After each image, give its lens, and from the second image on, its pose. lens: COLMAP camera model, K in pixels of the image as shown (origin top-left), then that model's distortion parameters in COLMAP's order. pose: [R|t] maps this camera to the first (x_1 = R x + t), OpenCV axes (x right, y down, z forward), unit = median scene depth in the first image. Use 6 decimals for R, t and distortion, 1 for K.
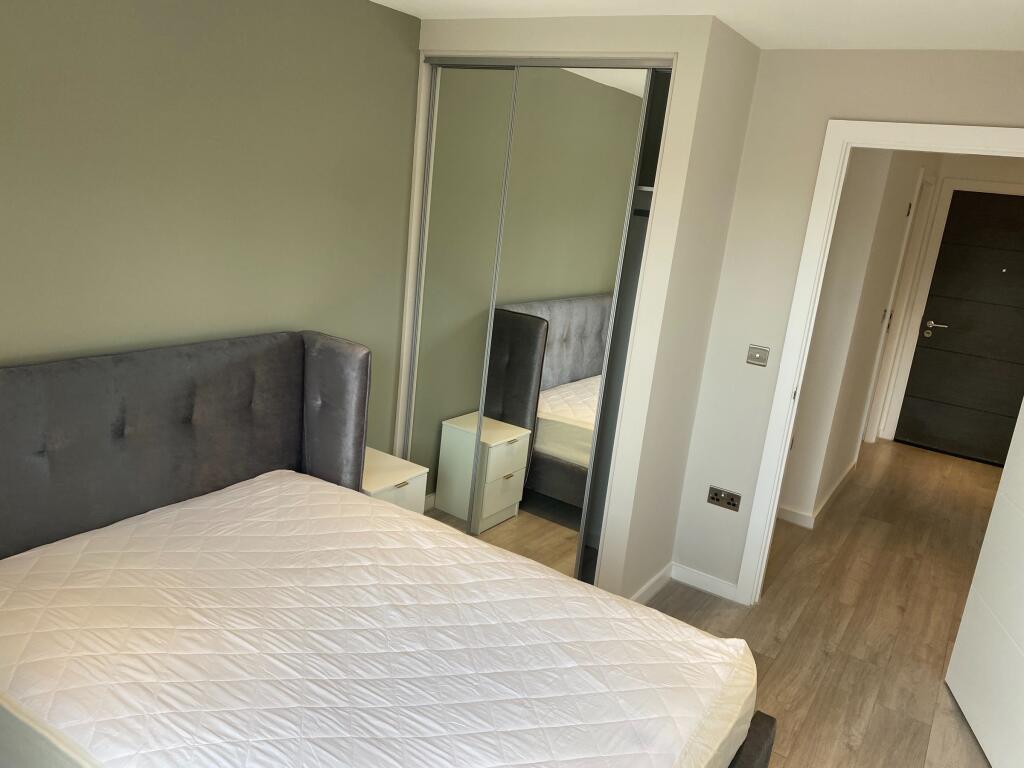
lens RADIAL K [[784.6, 0, 506.1], [0, 784.6, 380.7], [0, 0, 1]] dist [0.102551, -0.189686]
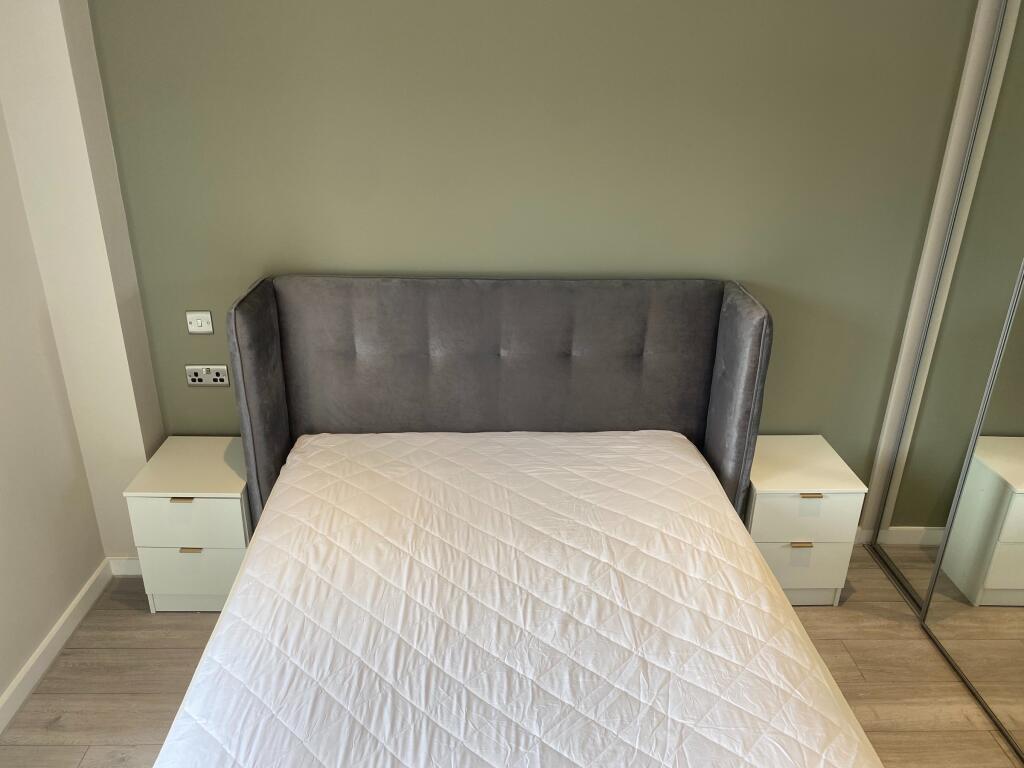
lens RADIAL K [[784.6, 0, 506.1], [0, 784.6, 380.7], [0, 0, 1]] dist [0.102551, -0.189686]
pose [[0.573906, 0.221646, -0.788356, 0.364328], [-0.158328, 0.974544, 0.158734, -0.068237], [0.803470, 0.033721, 0.594389, 0.383174]]
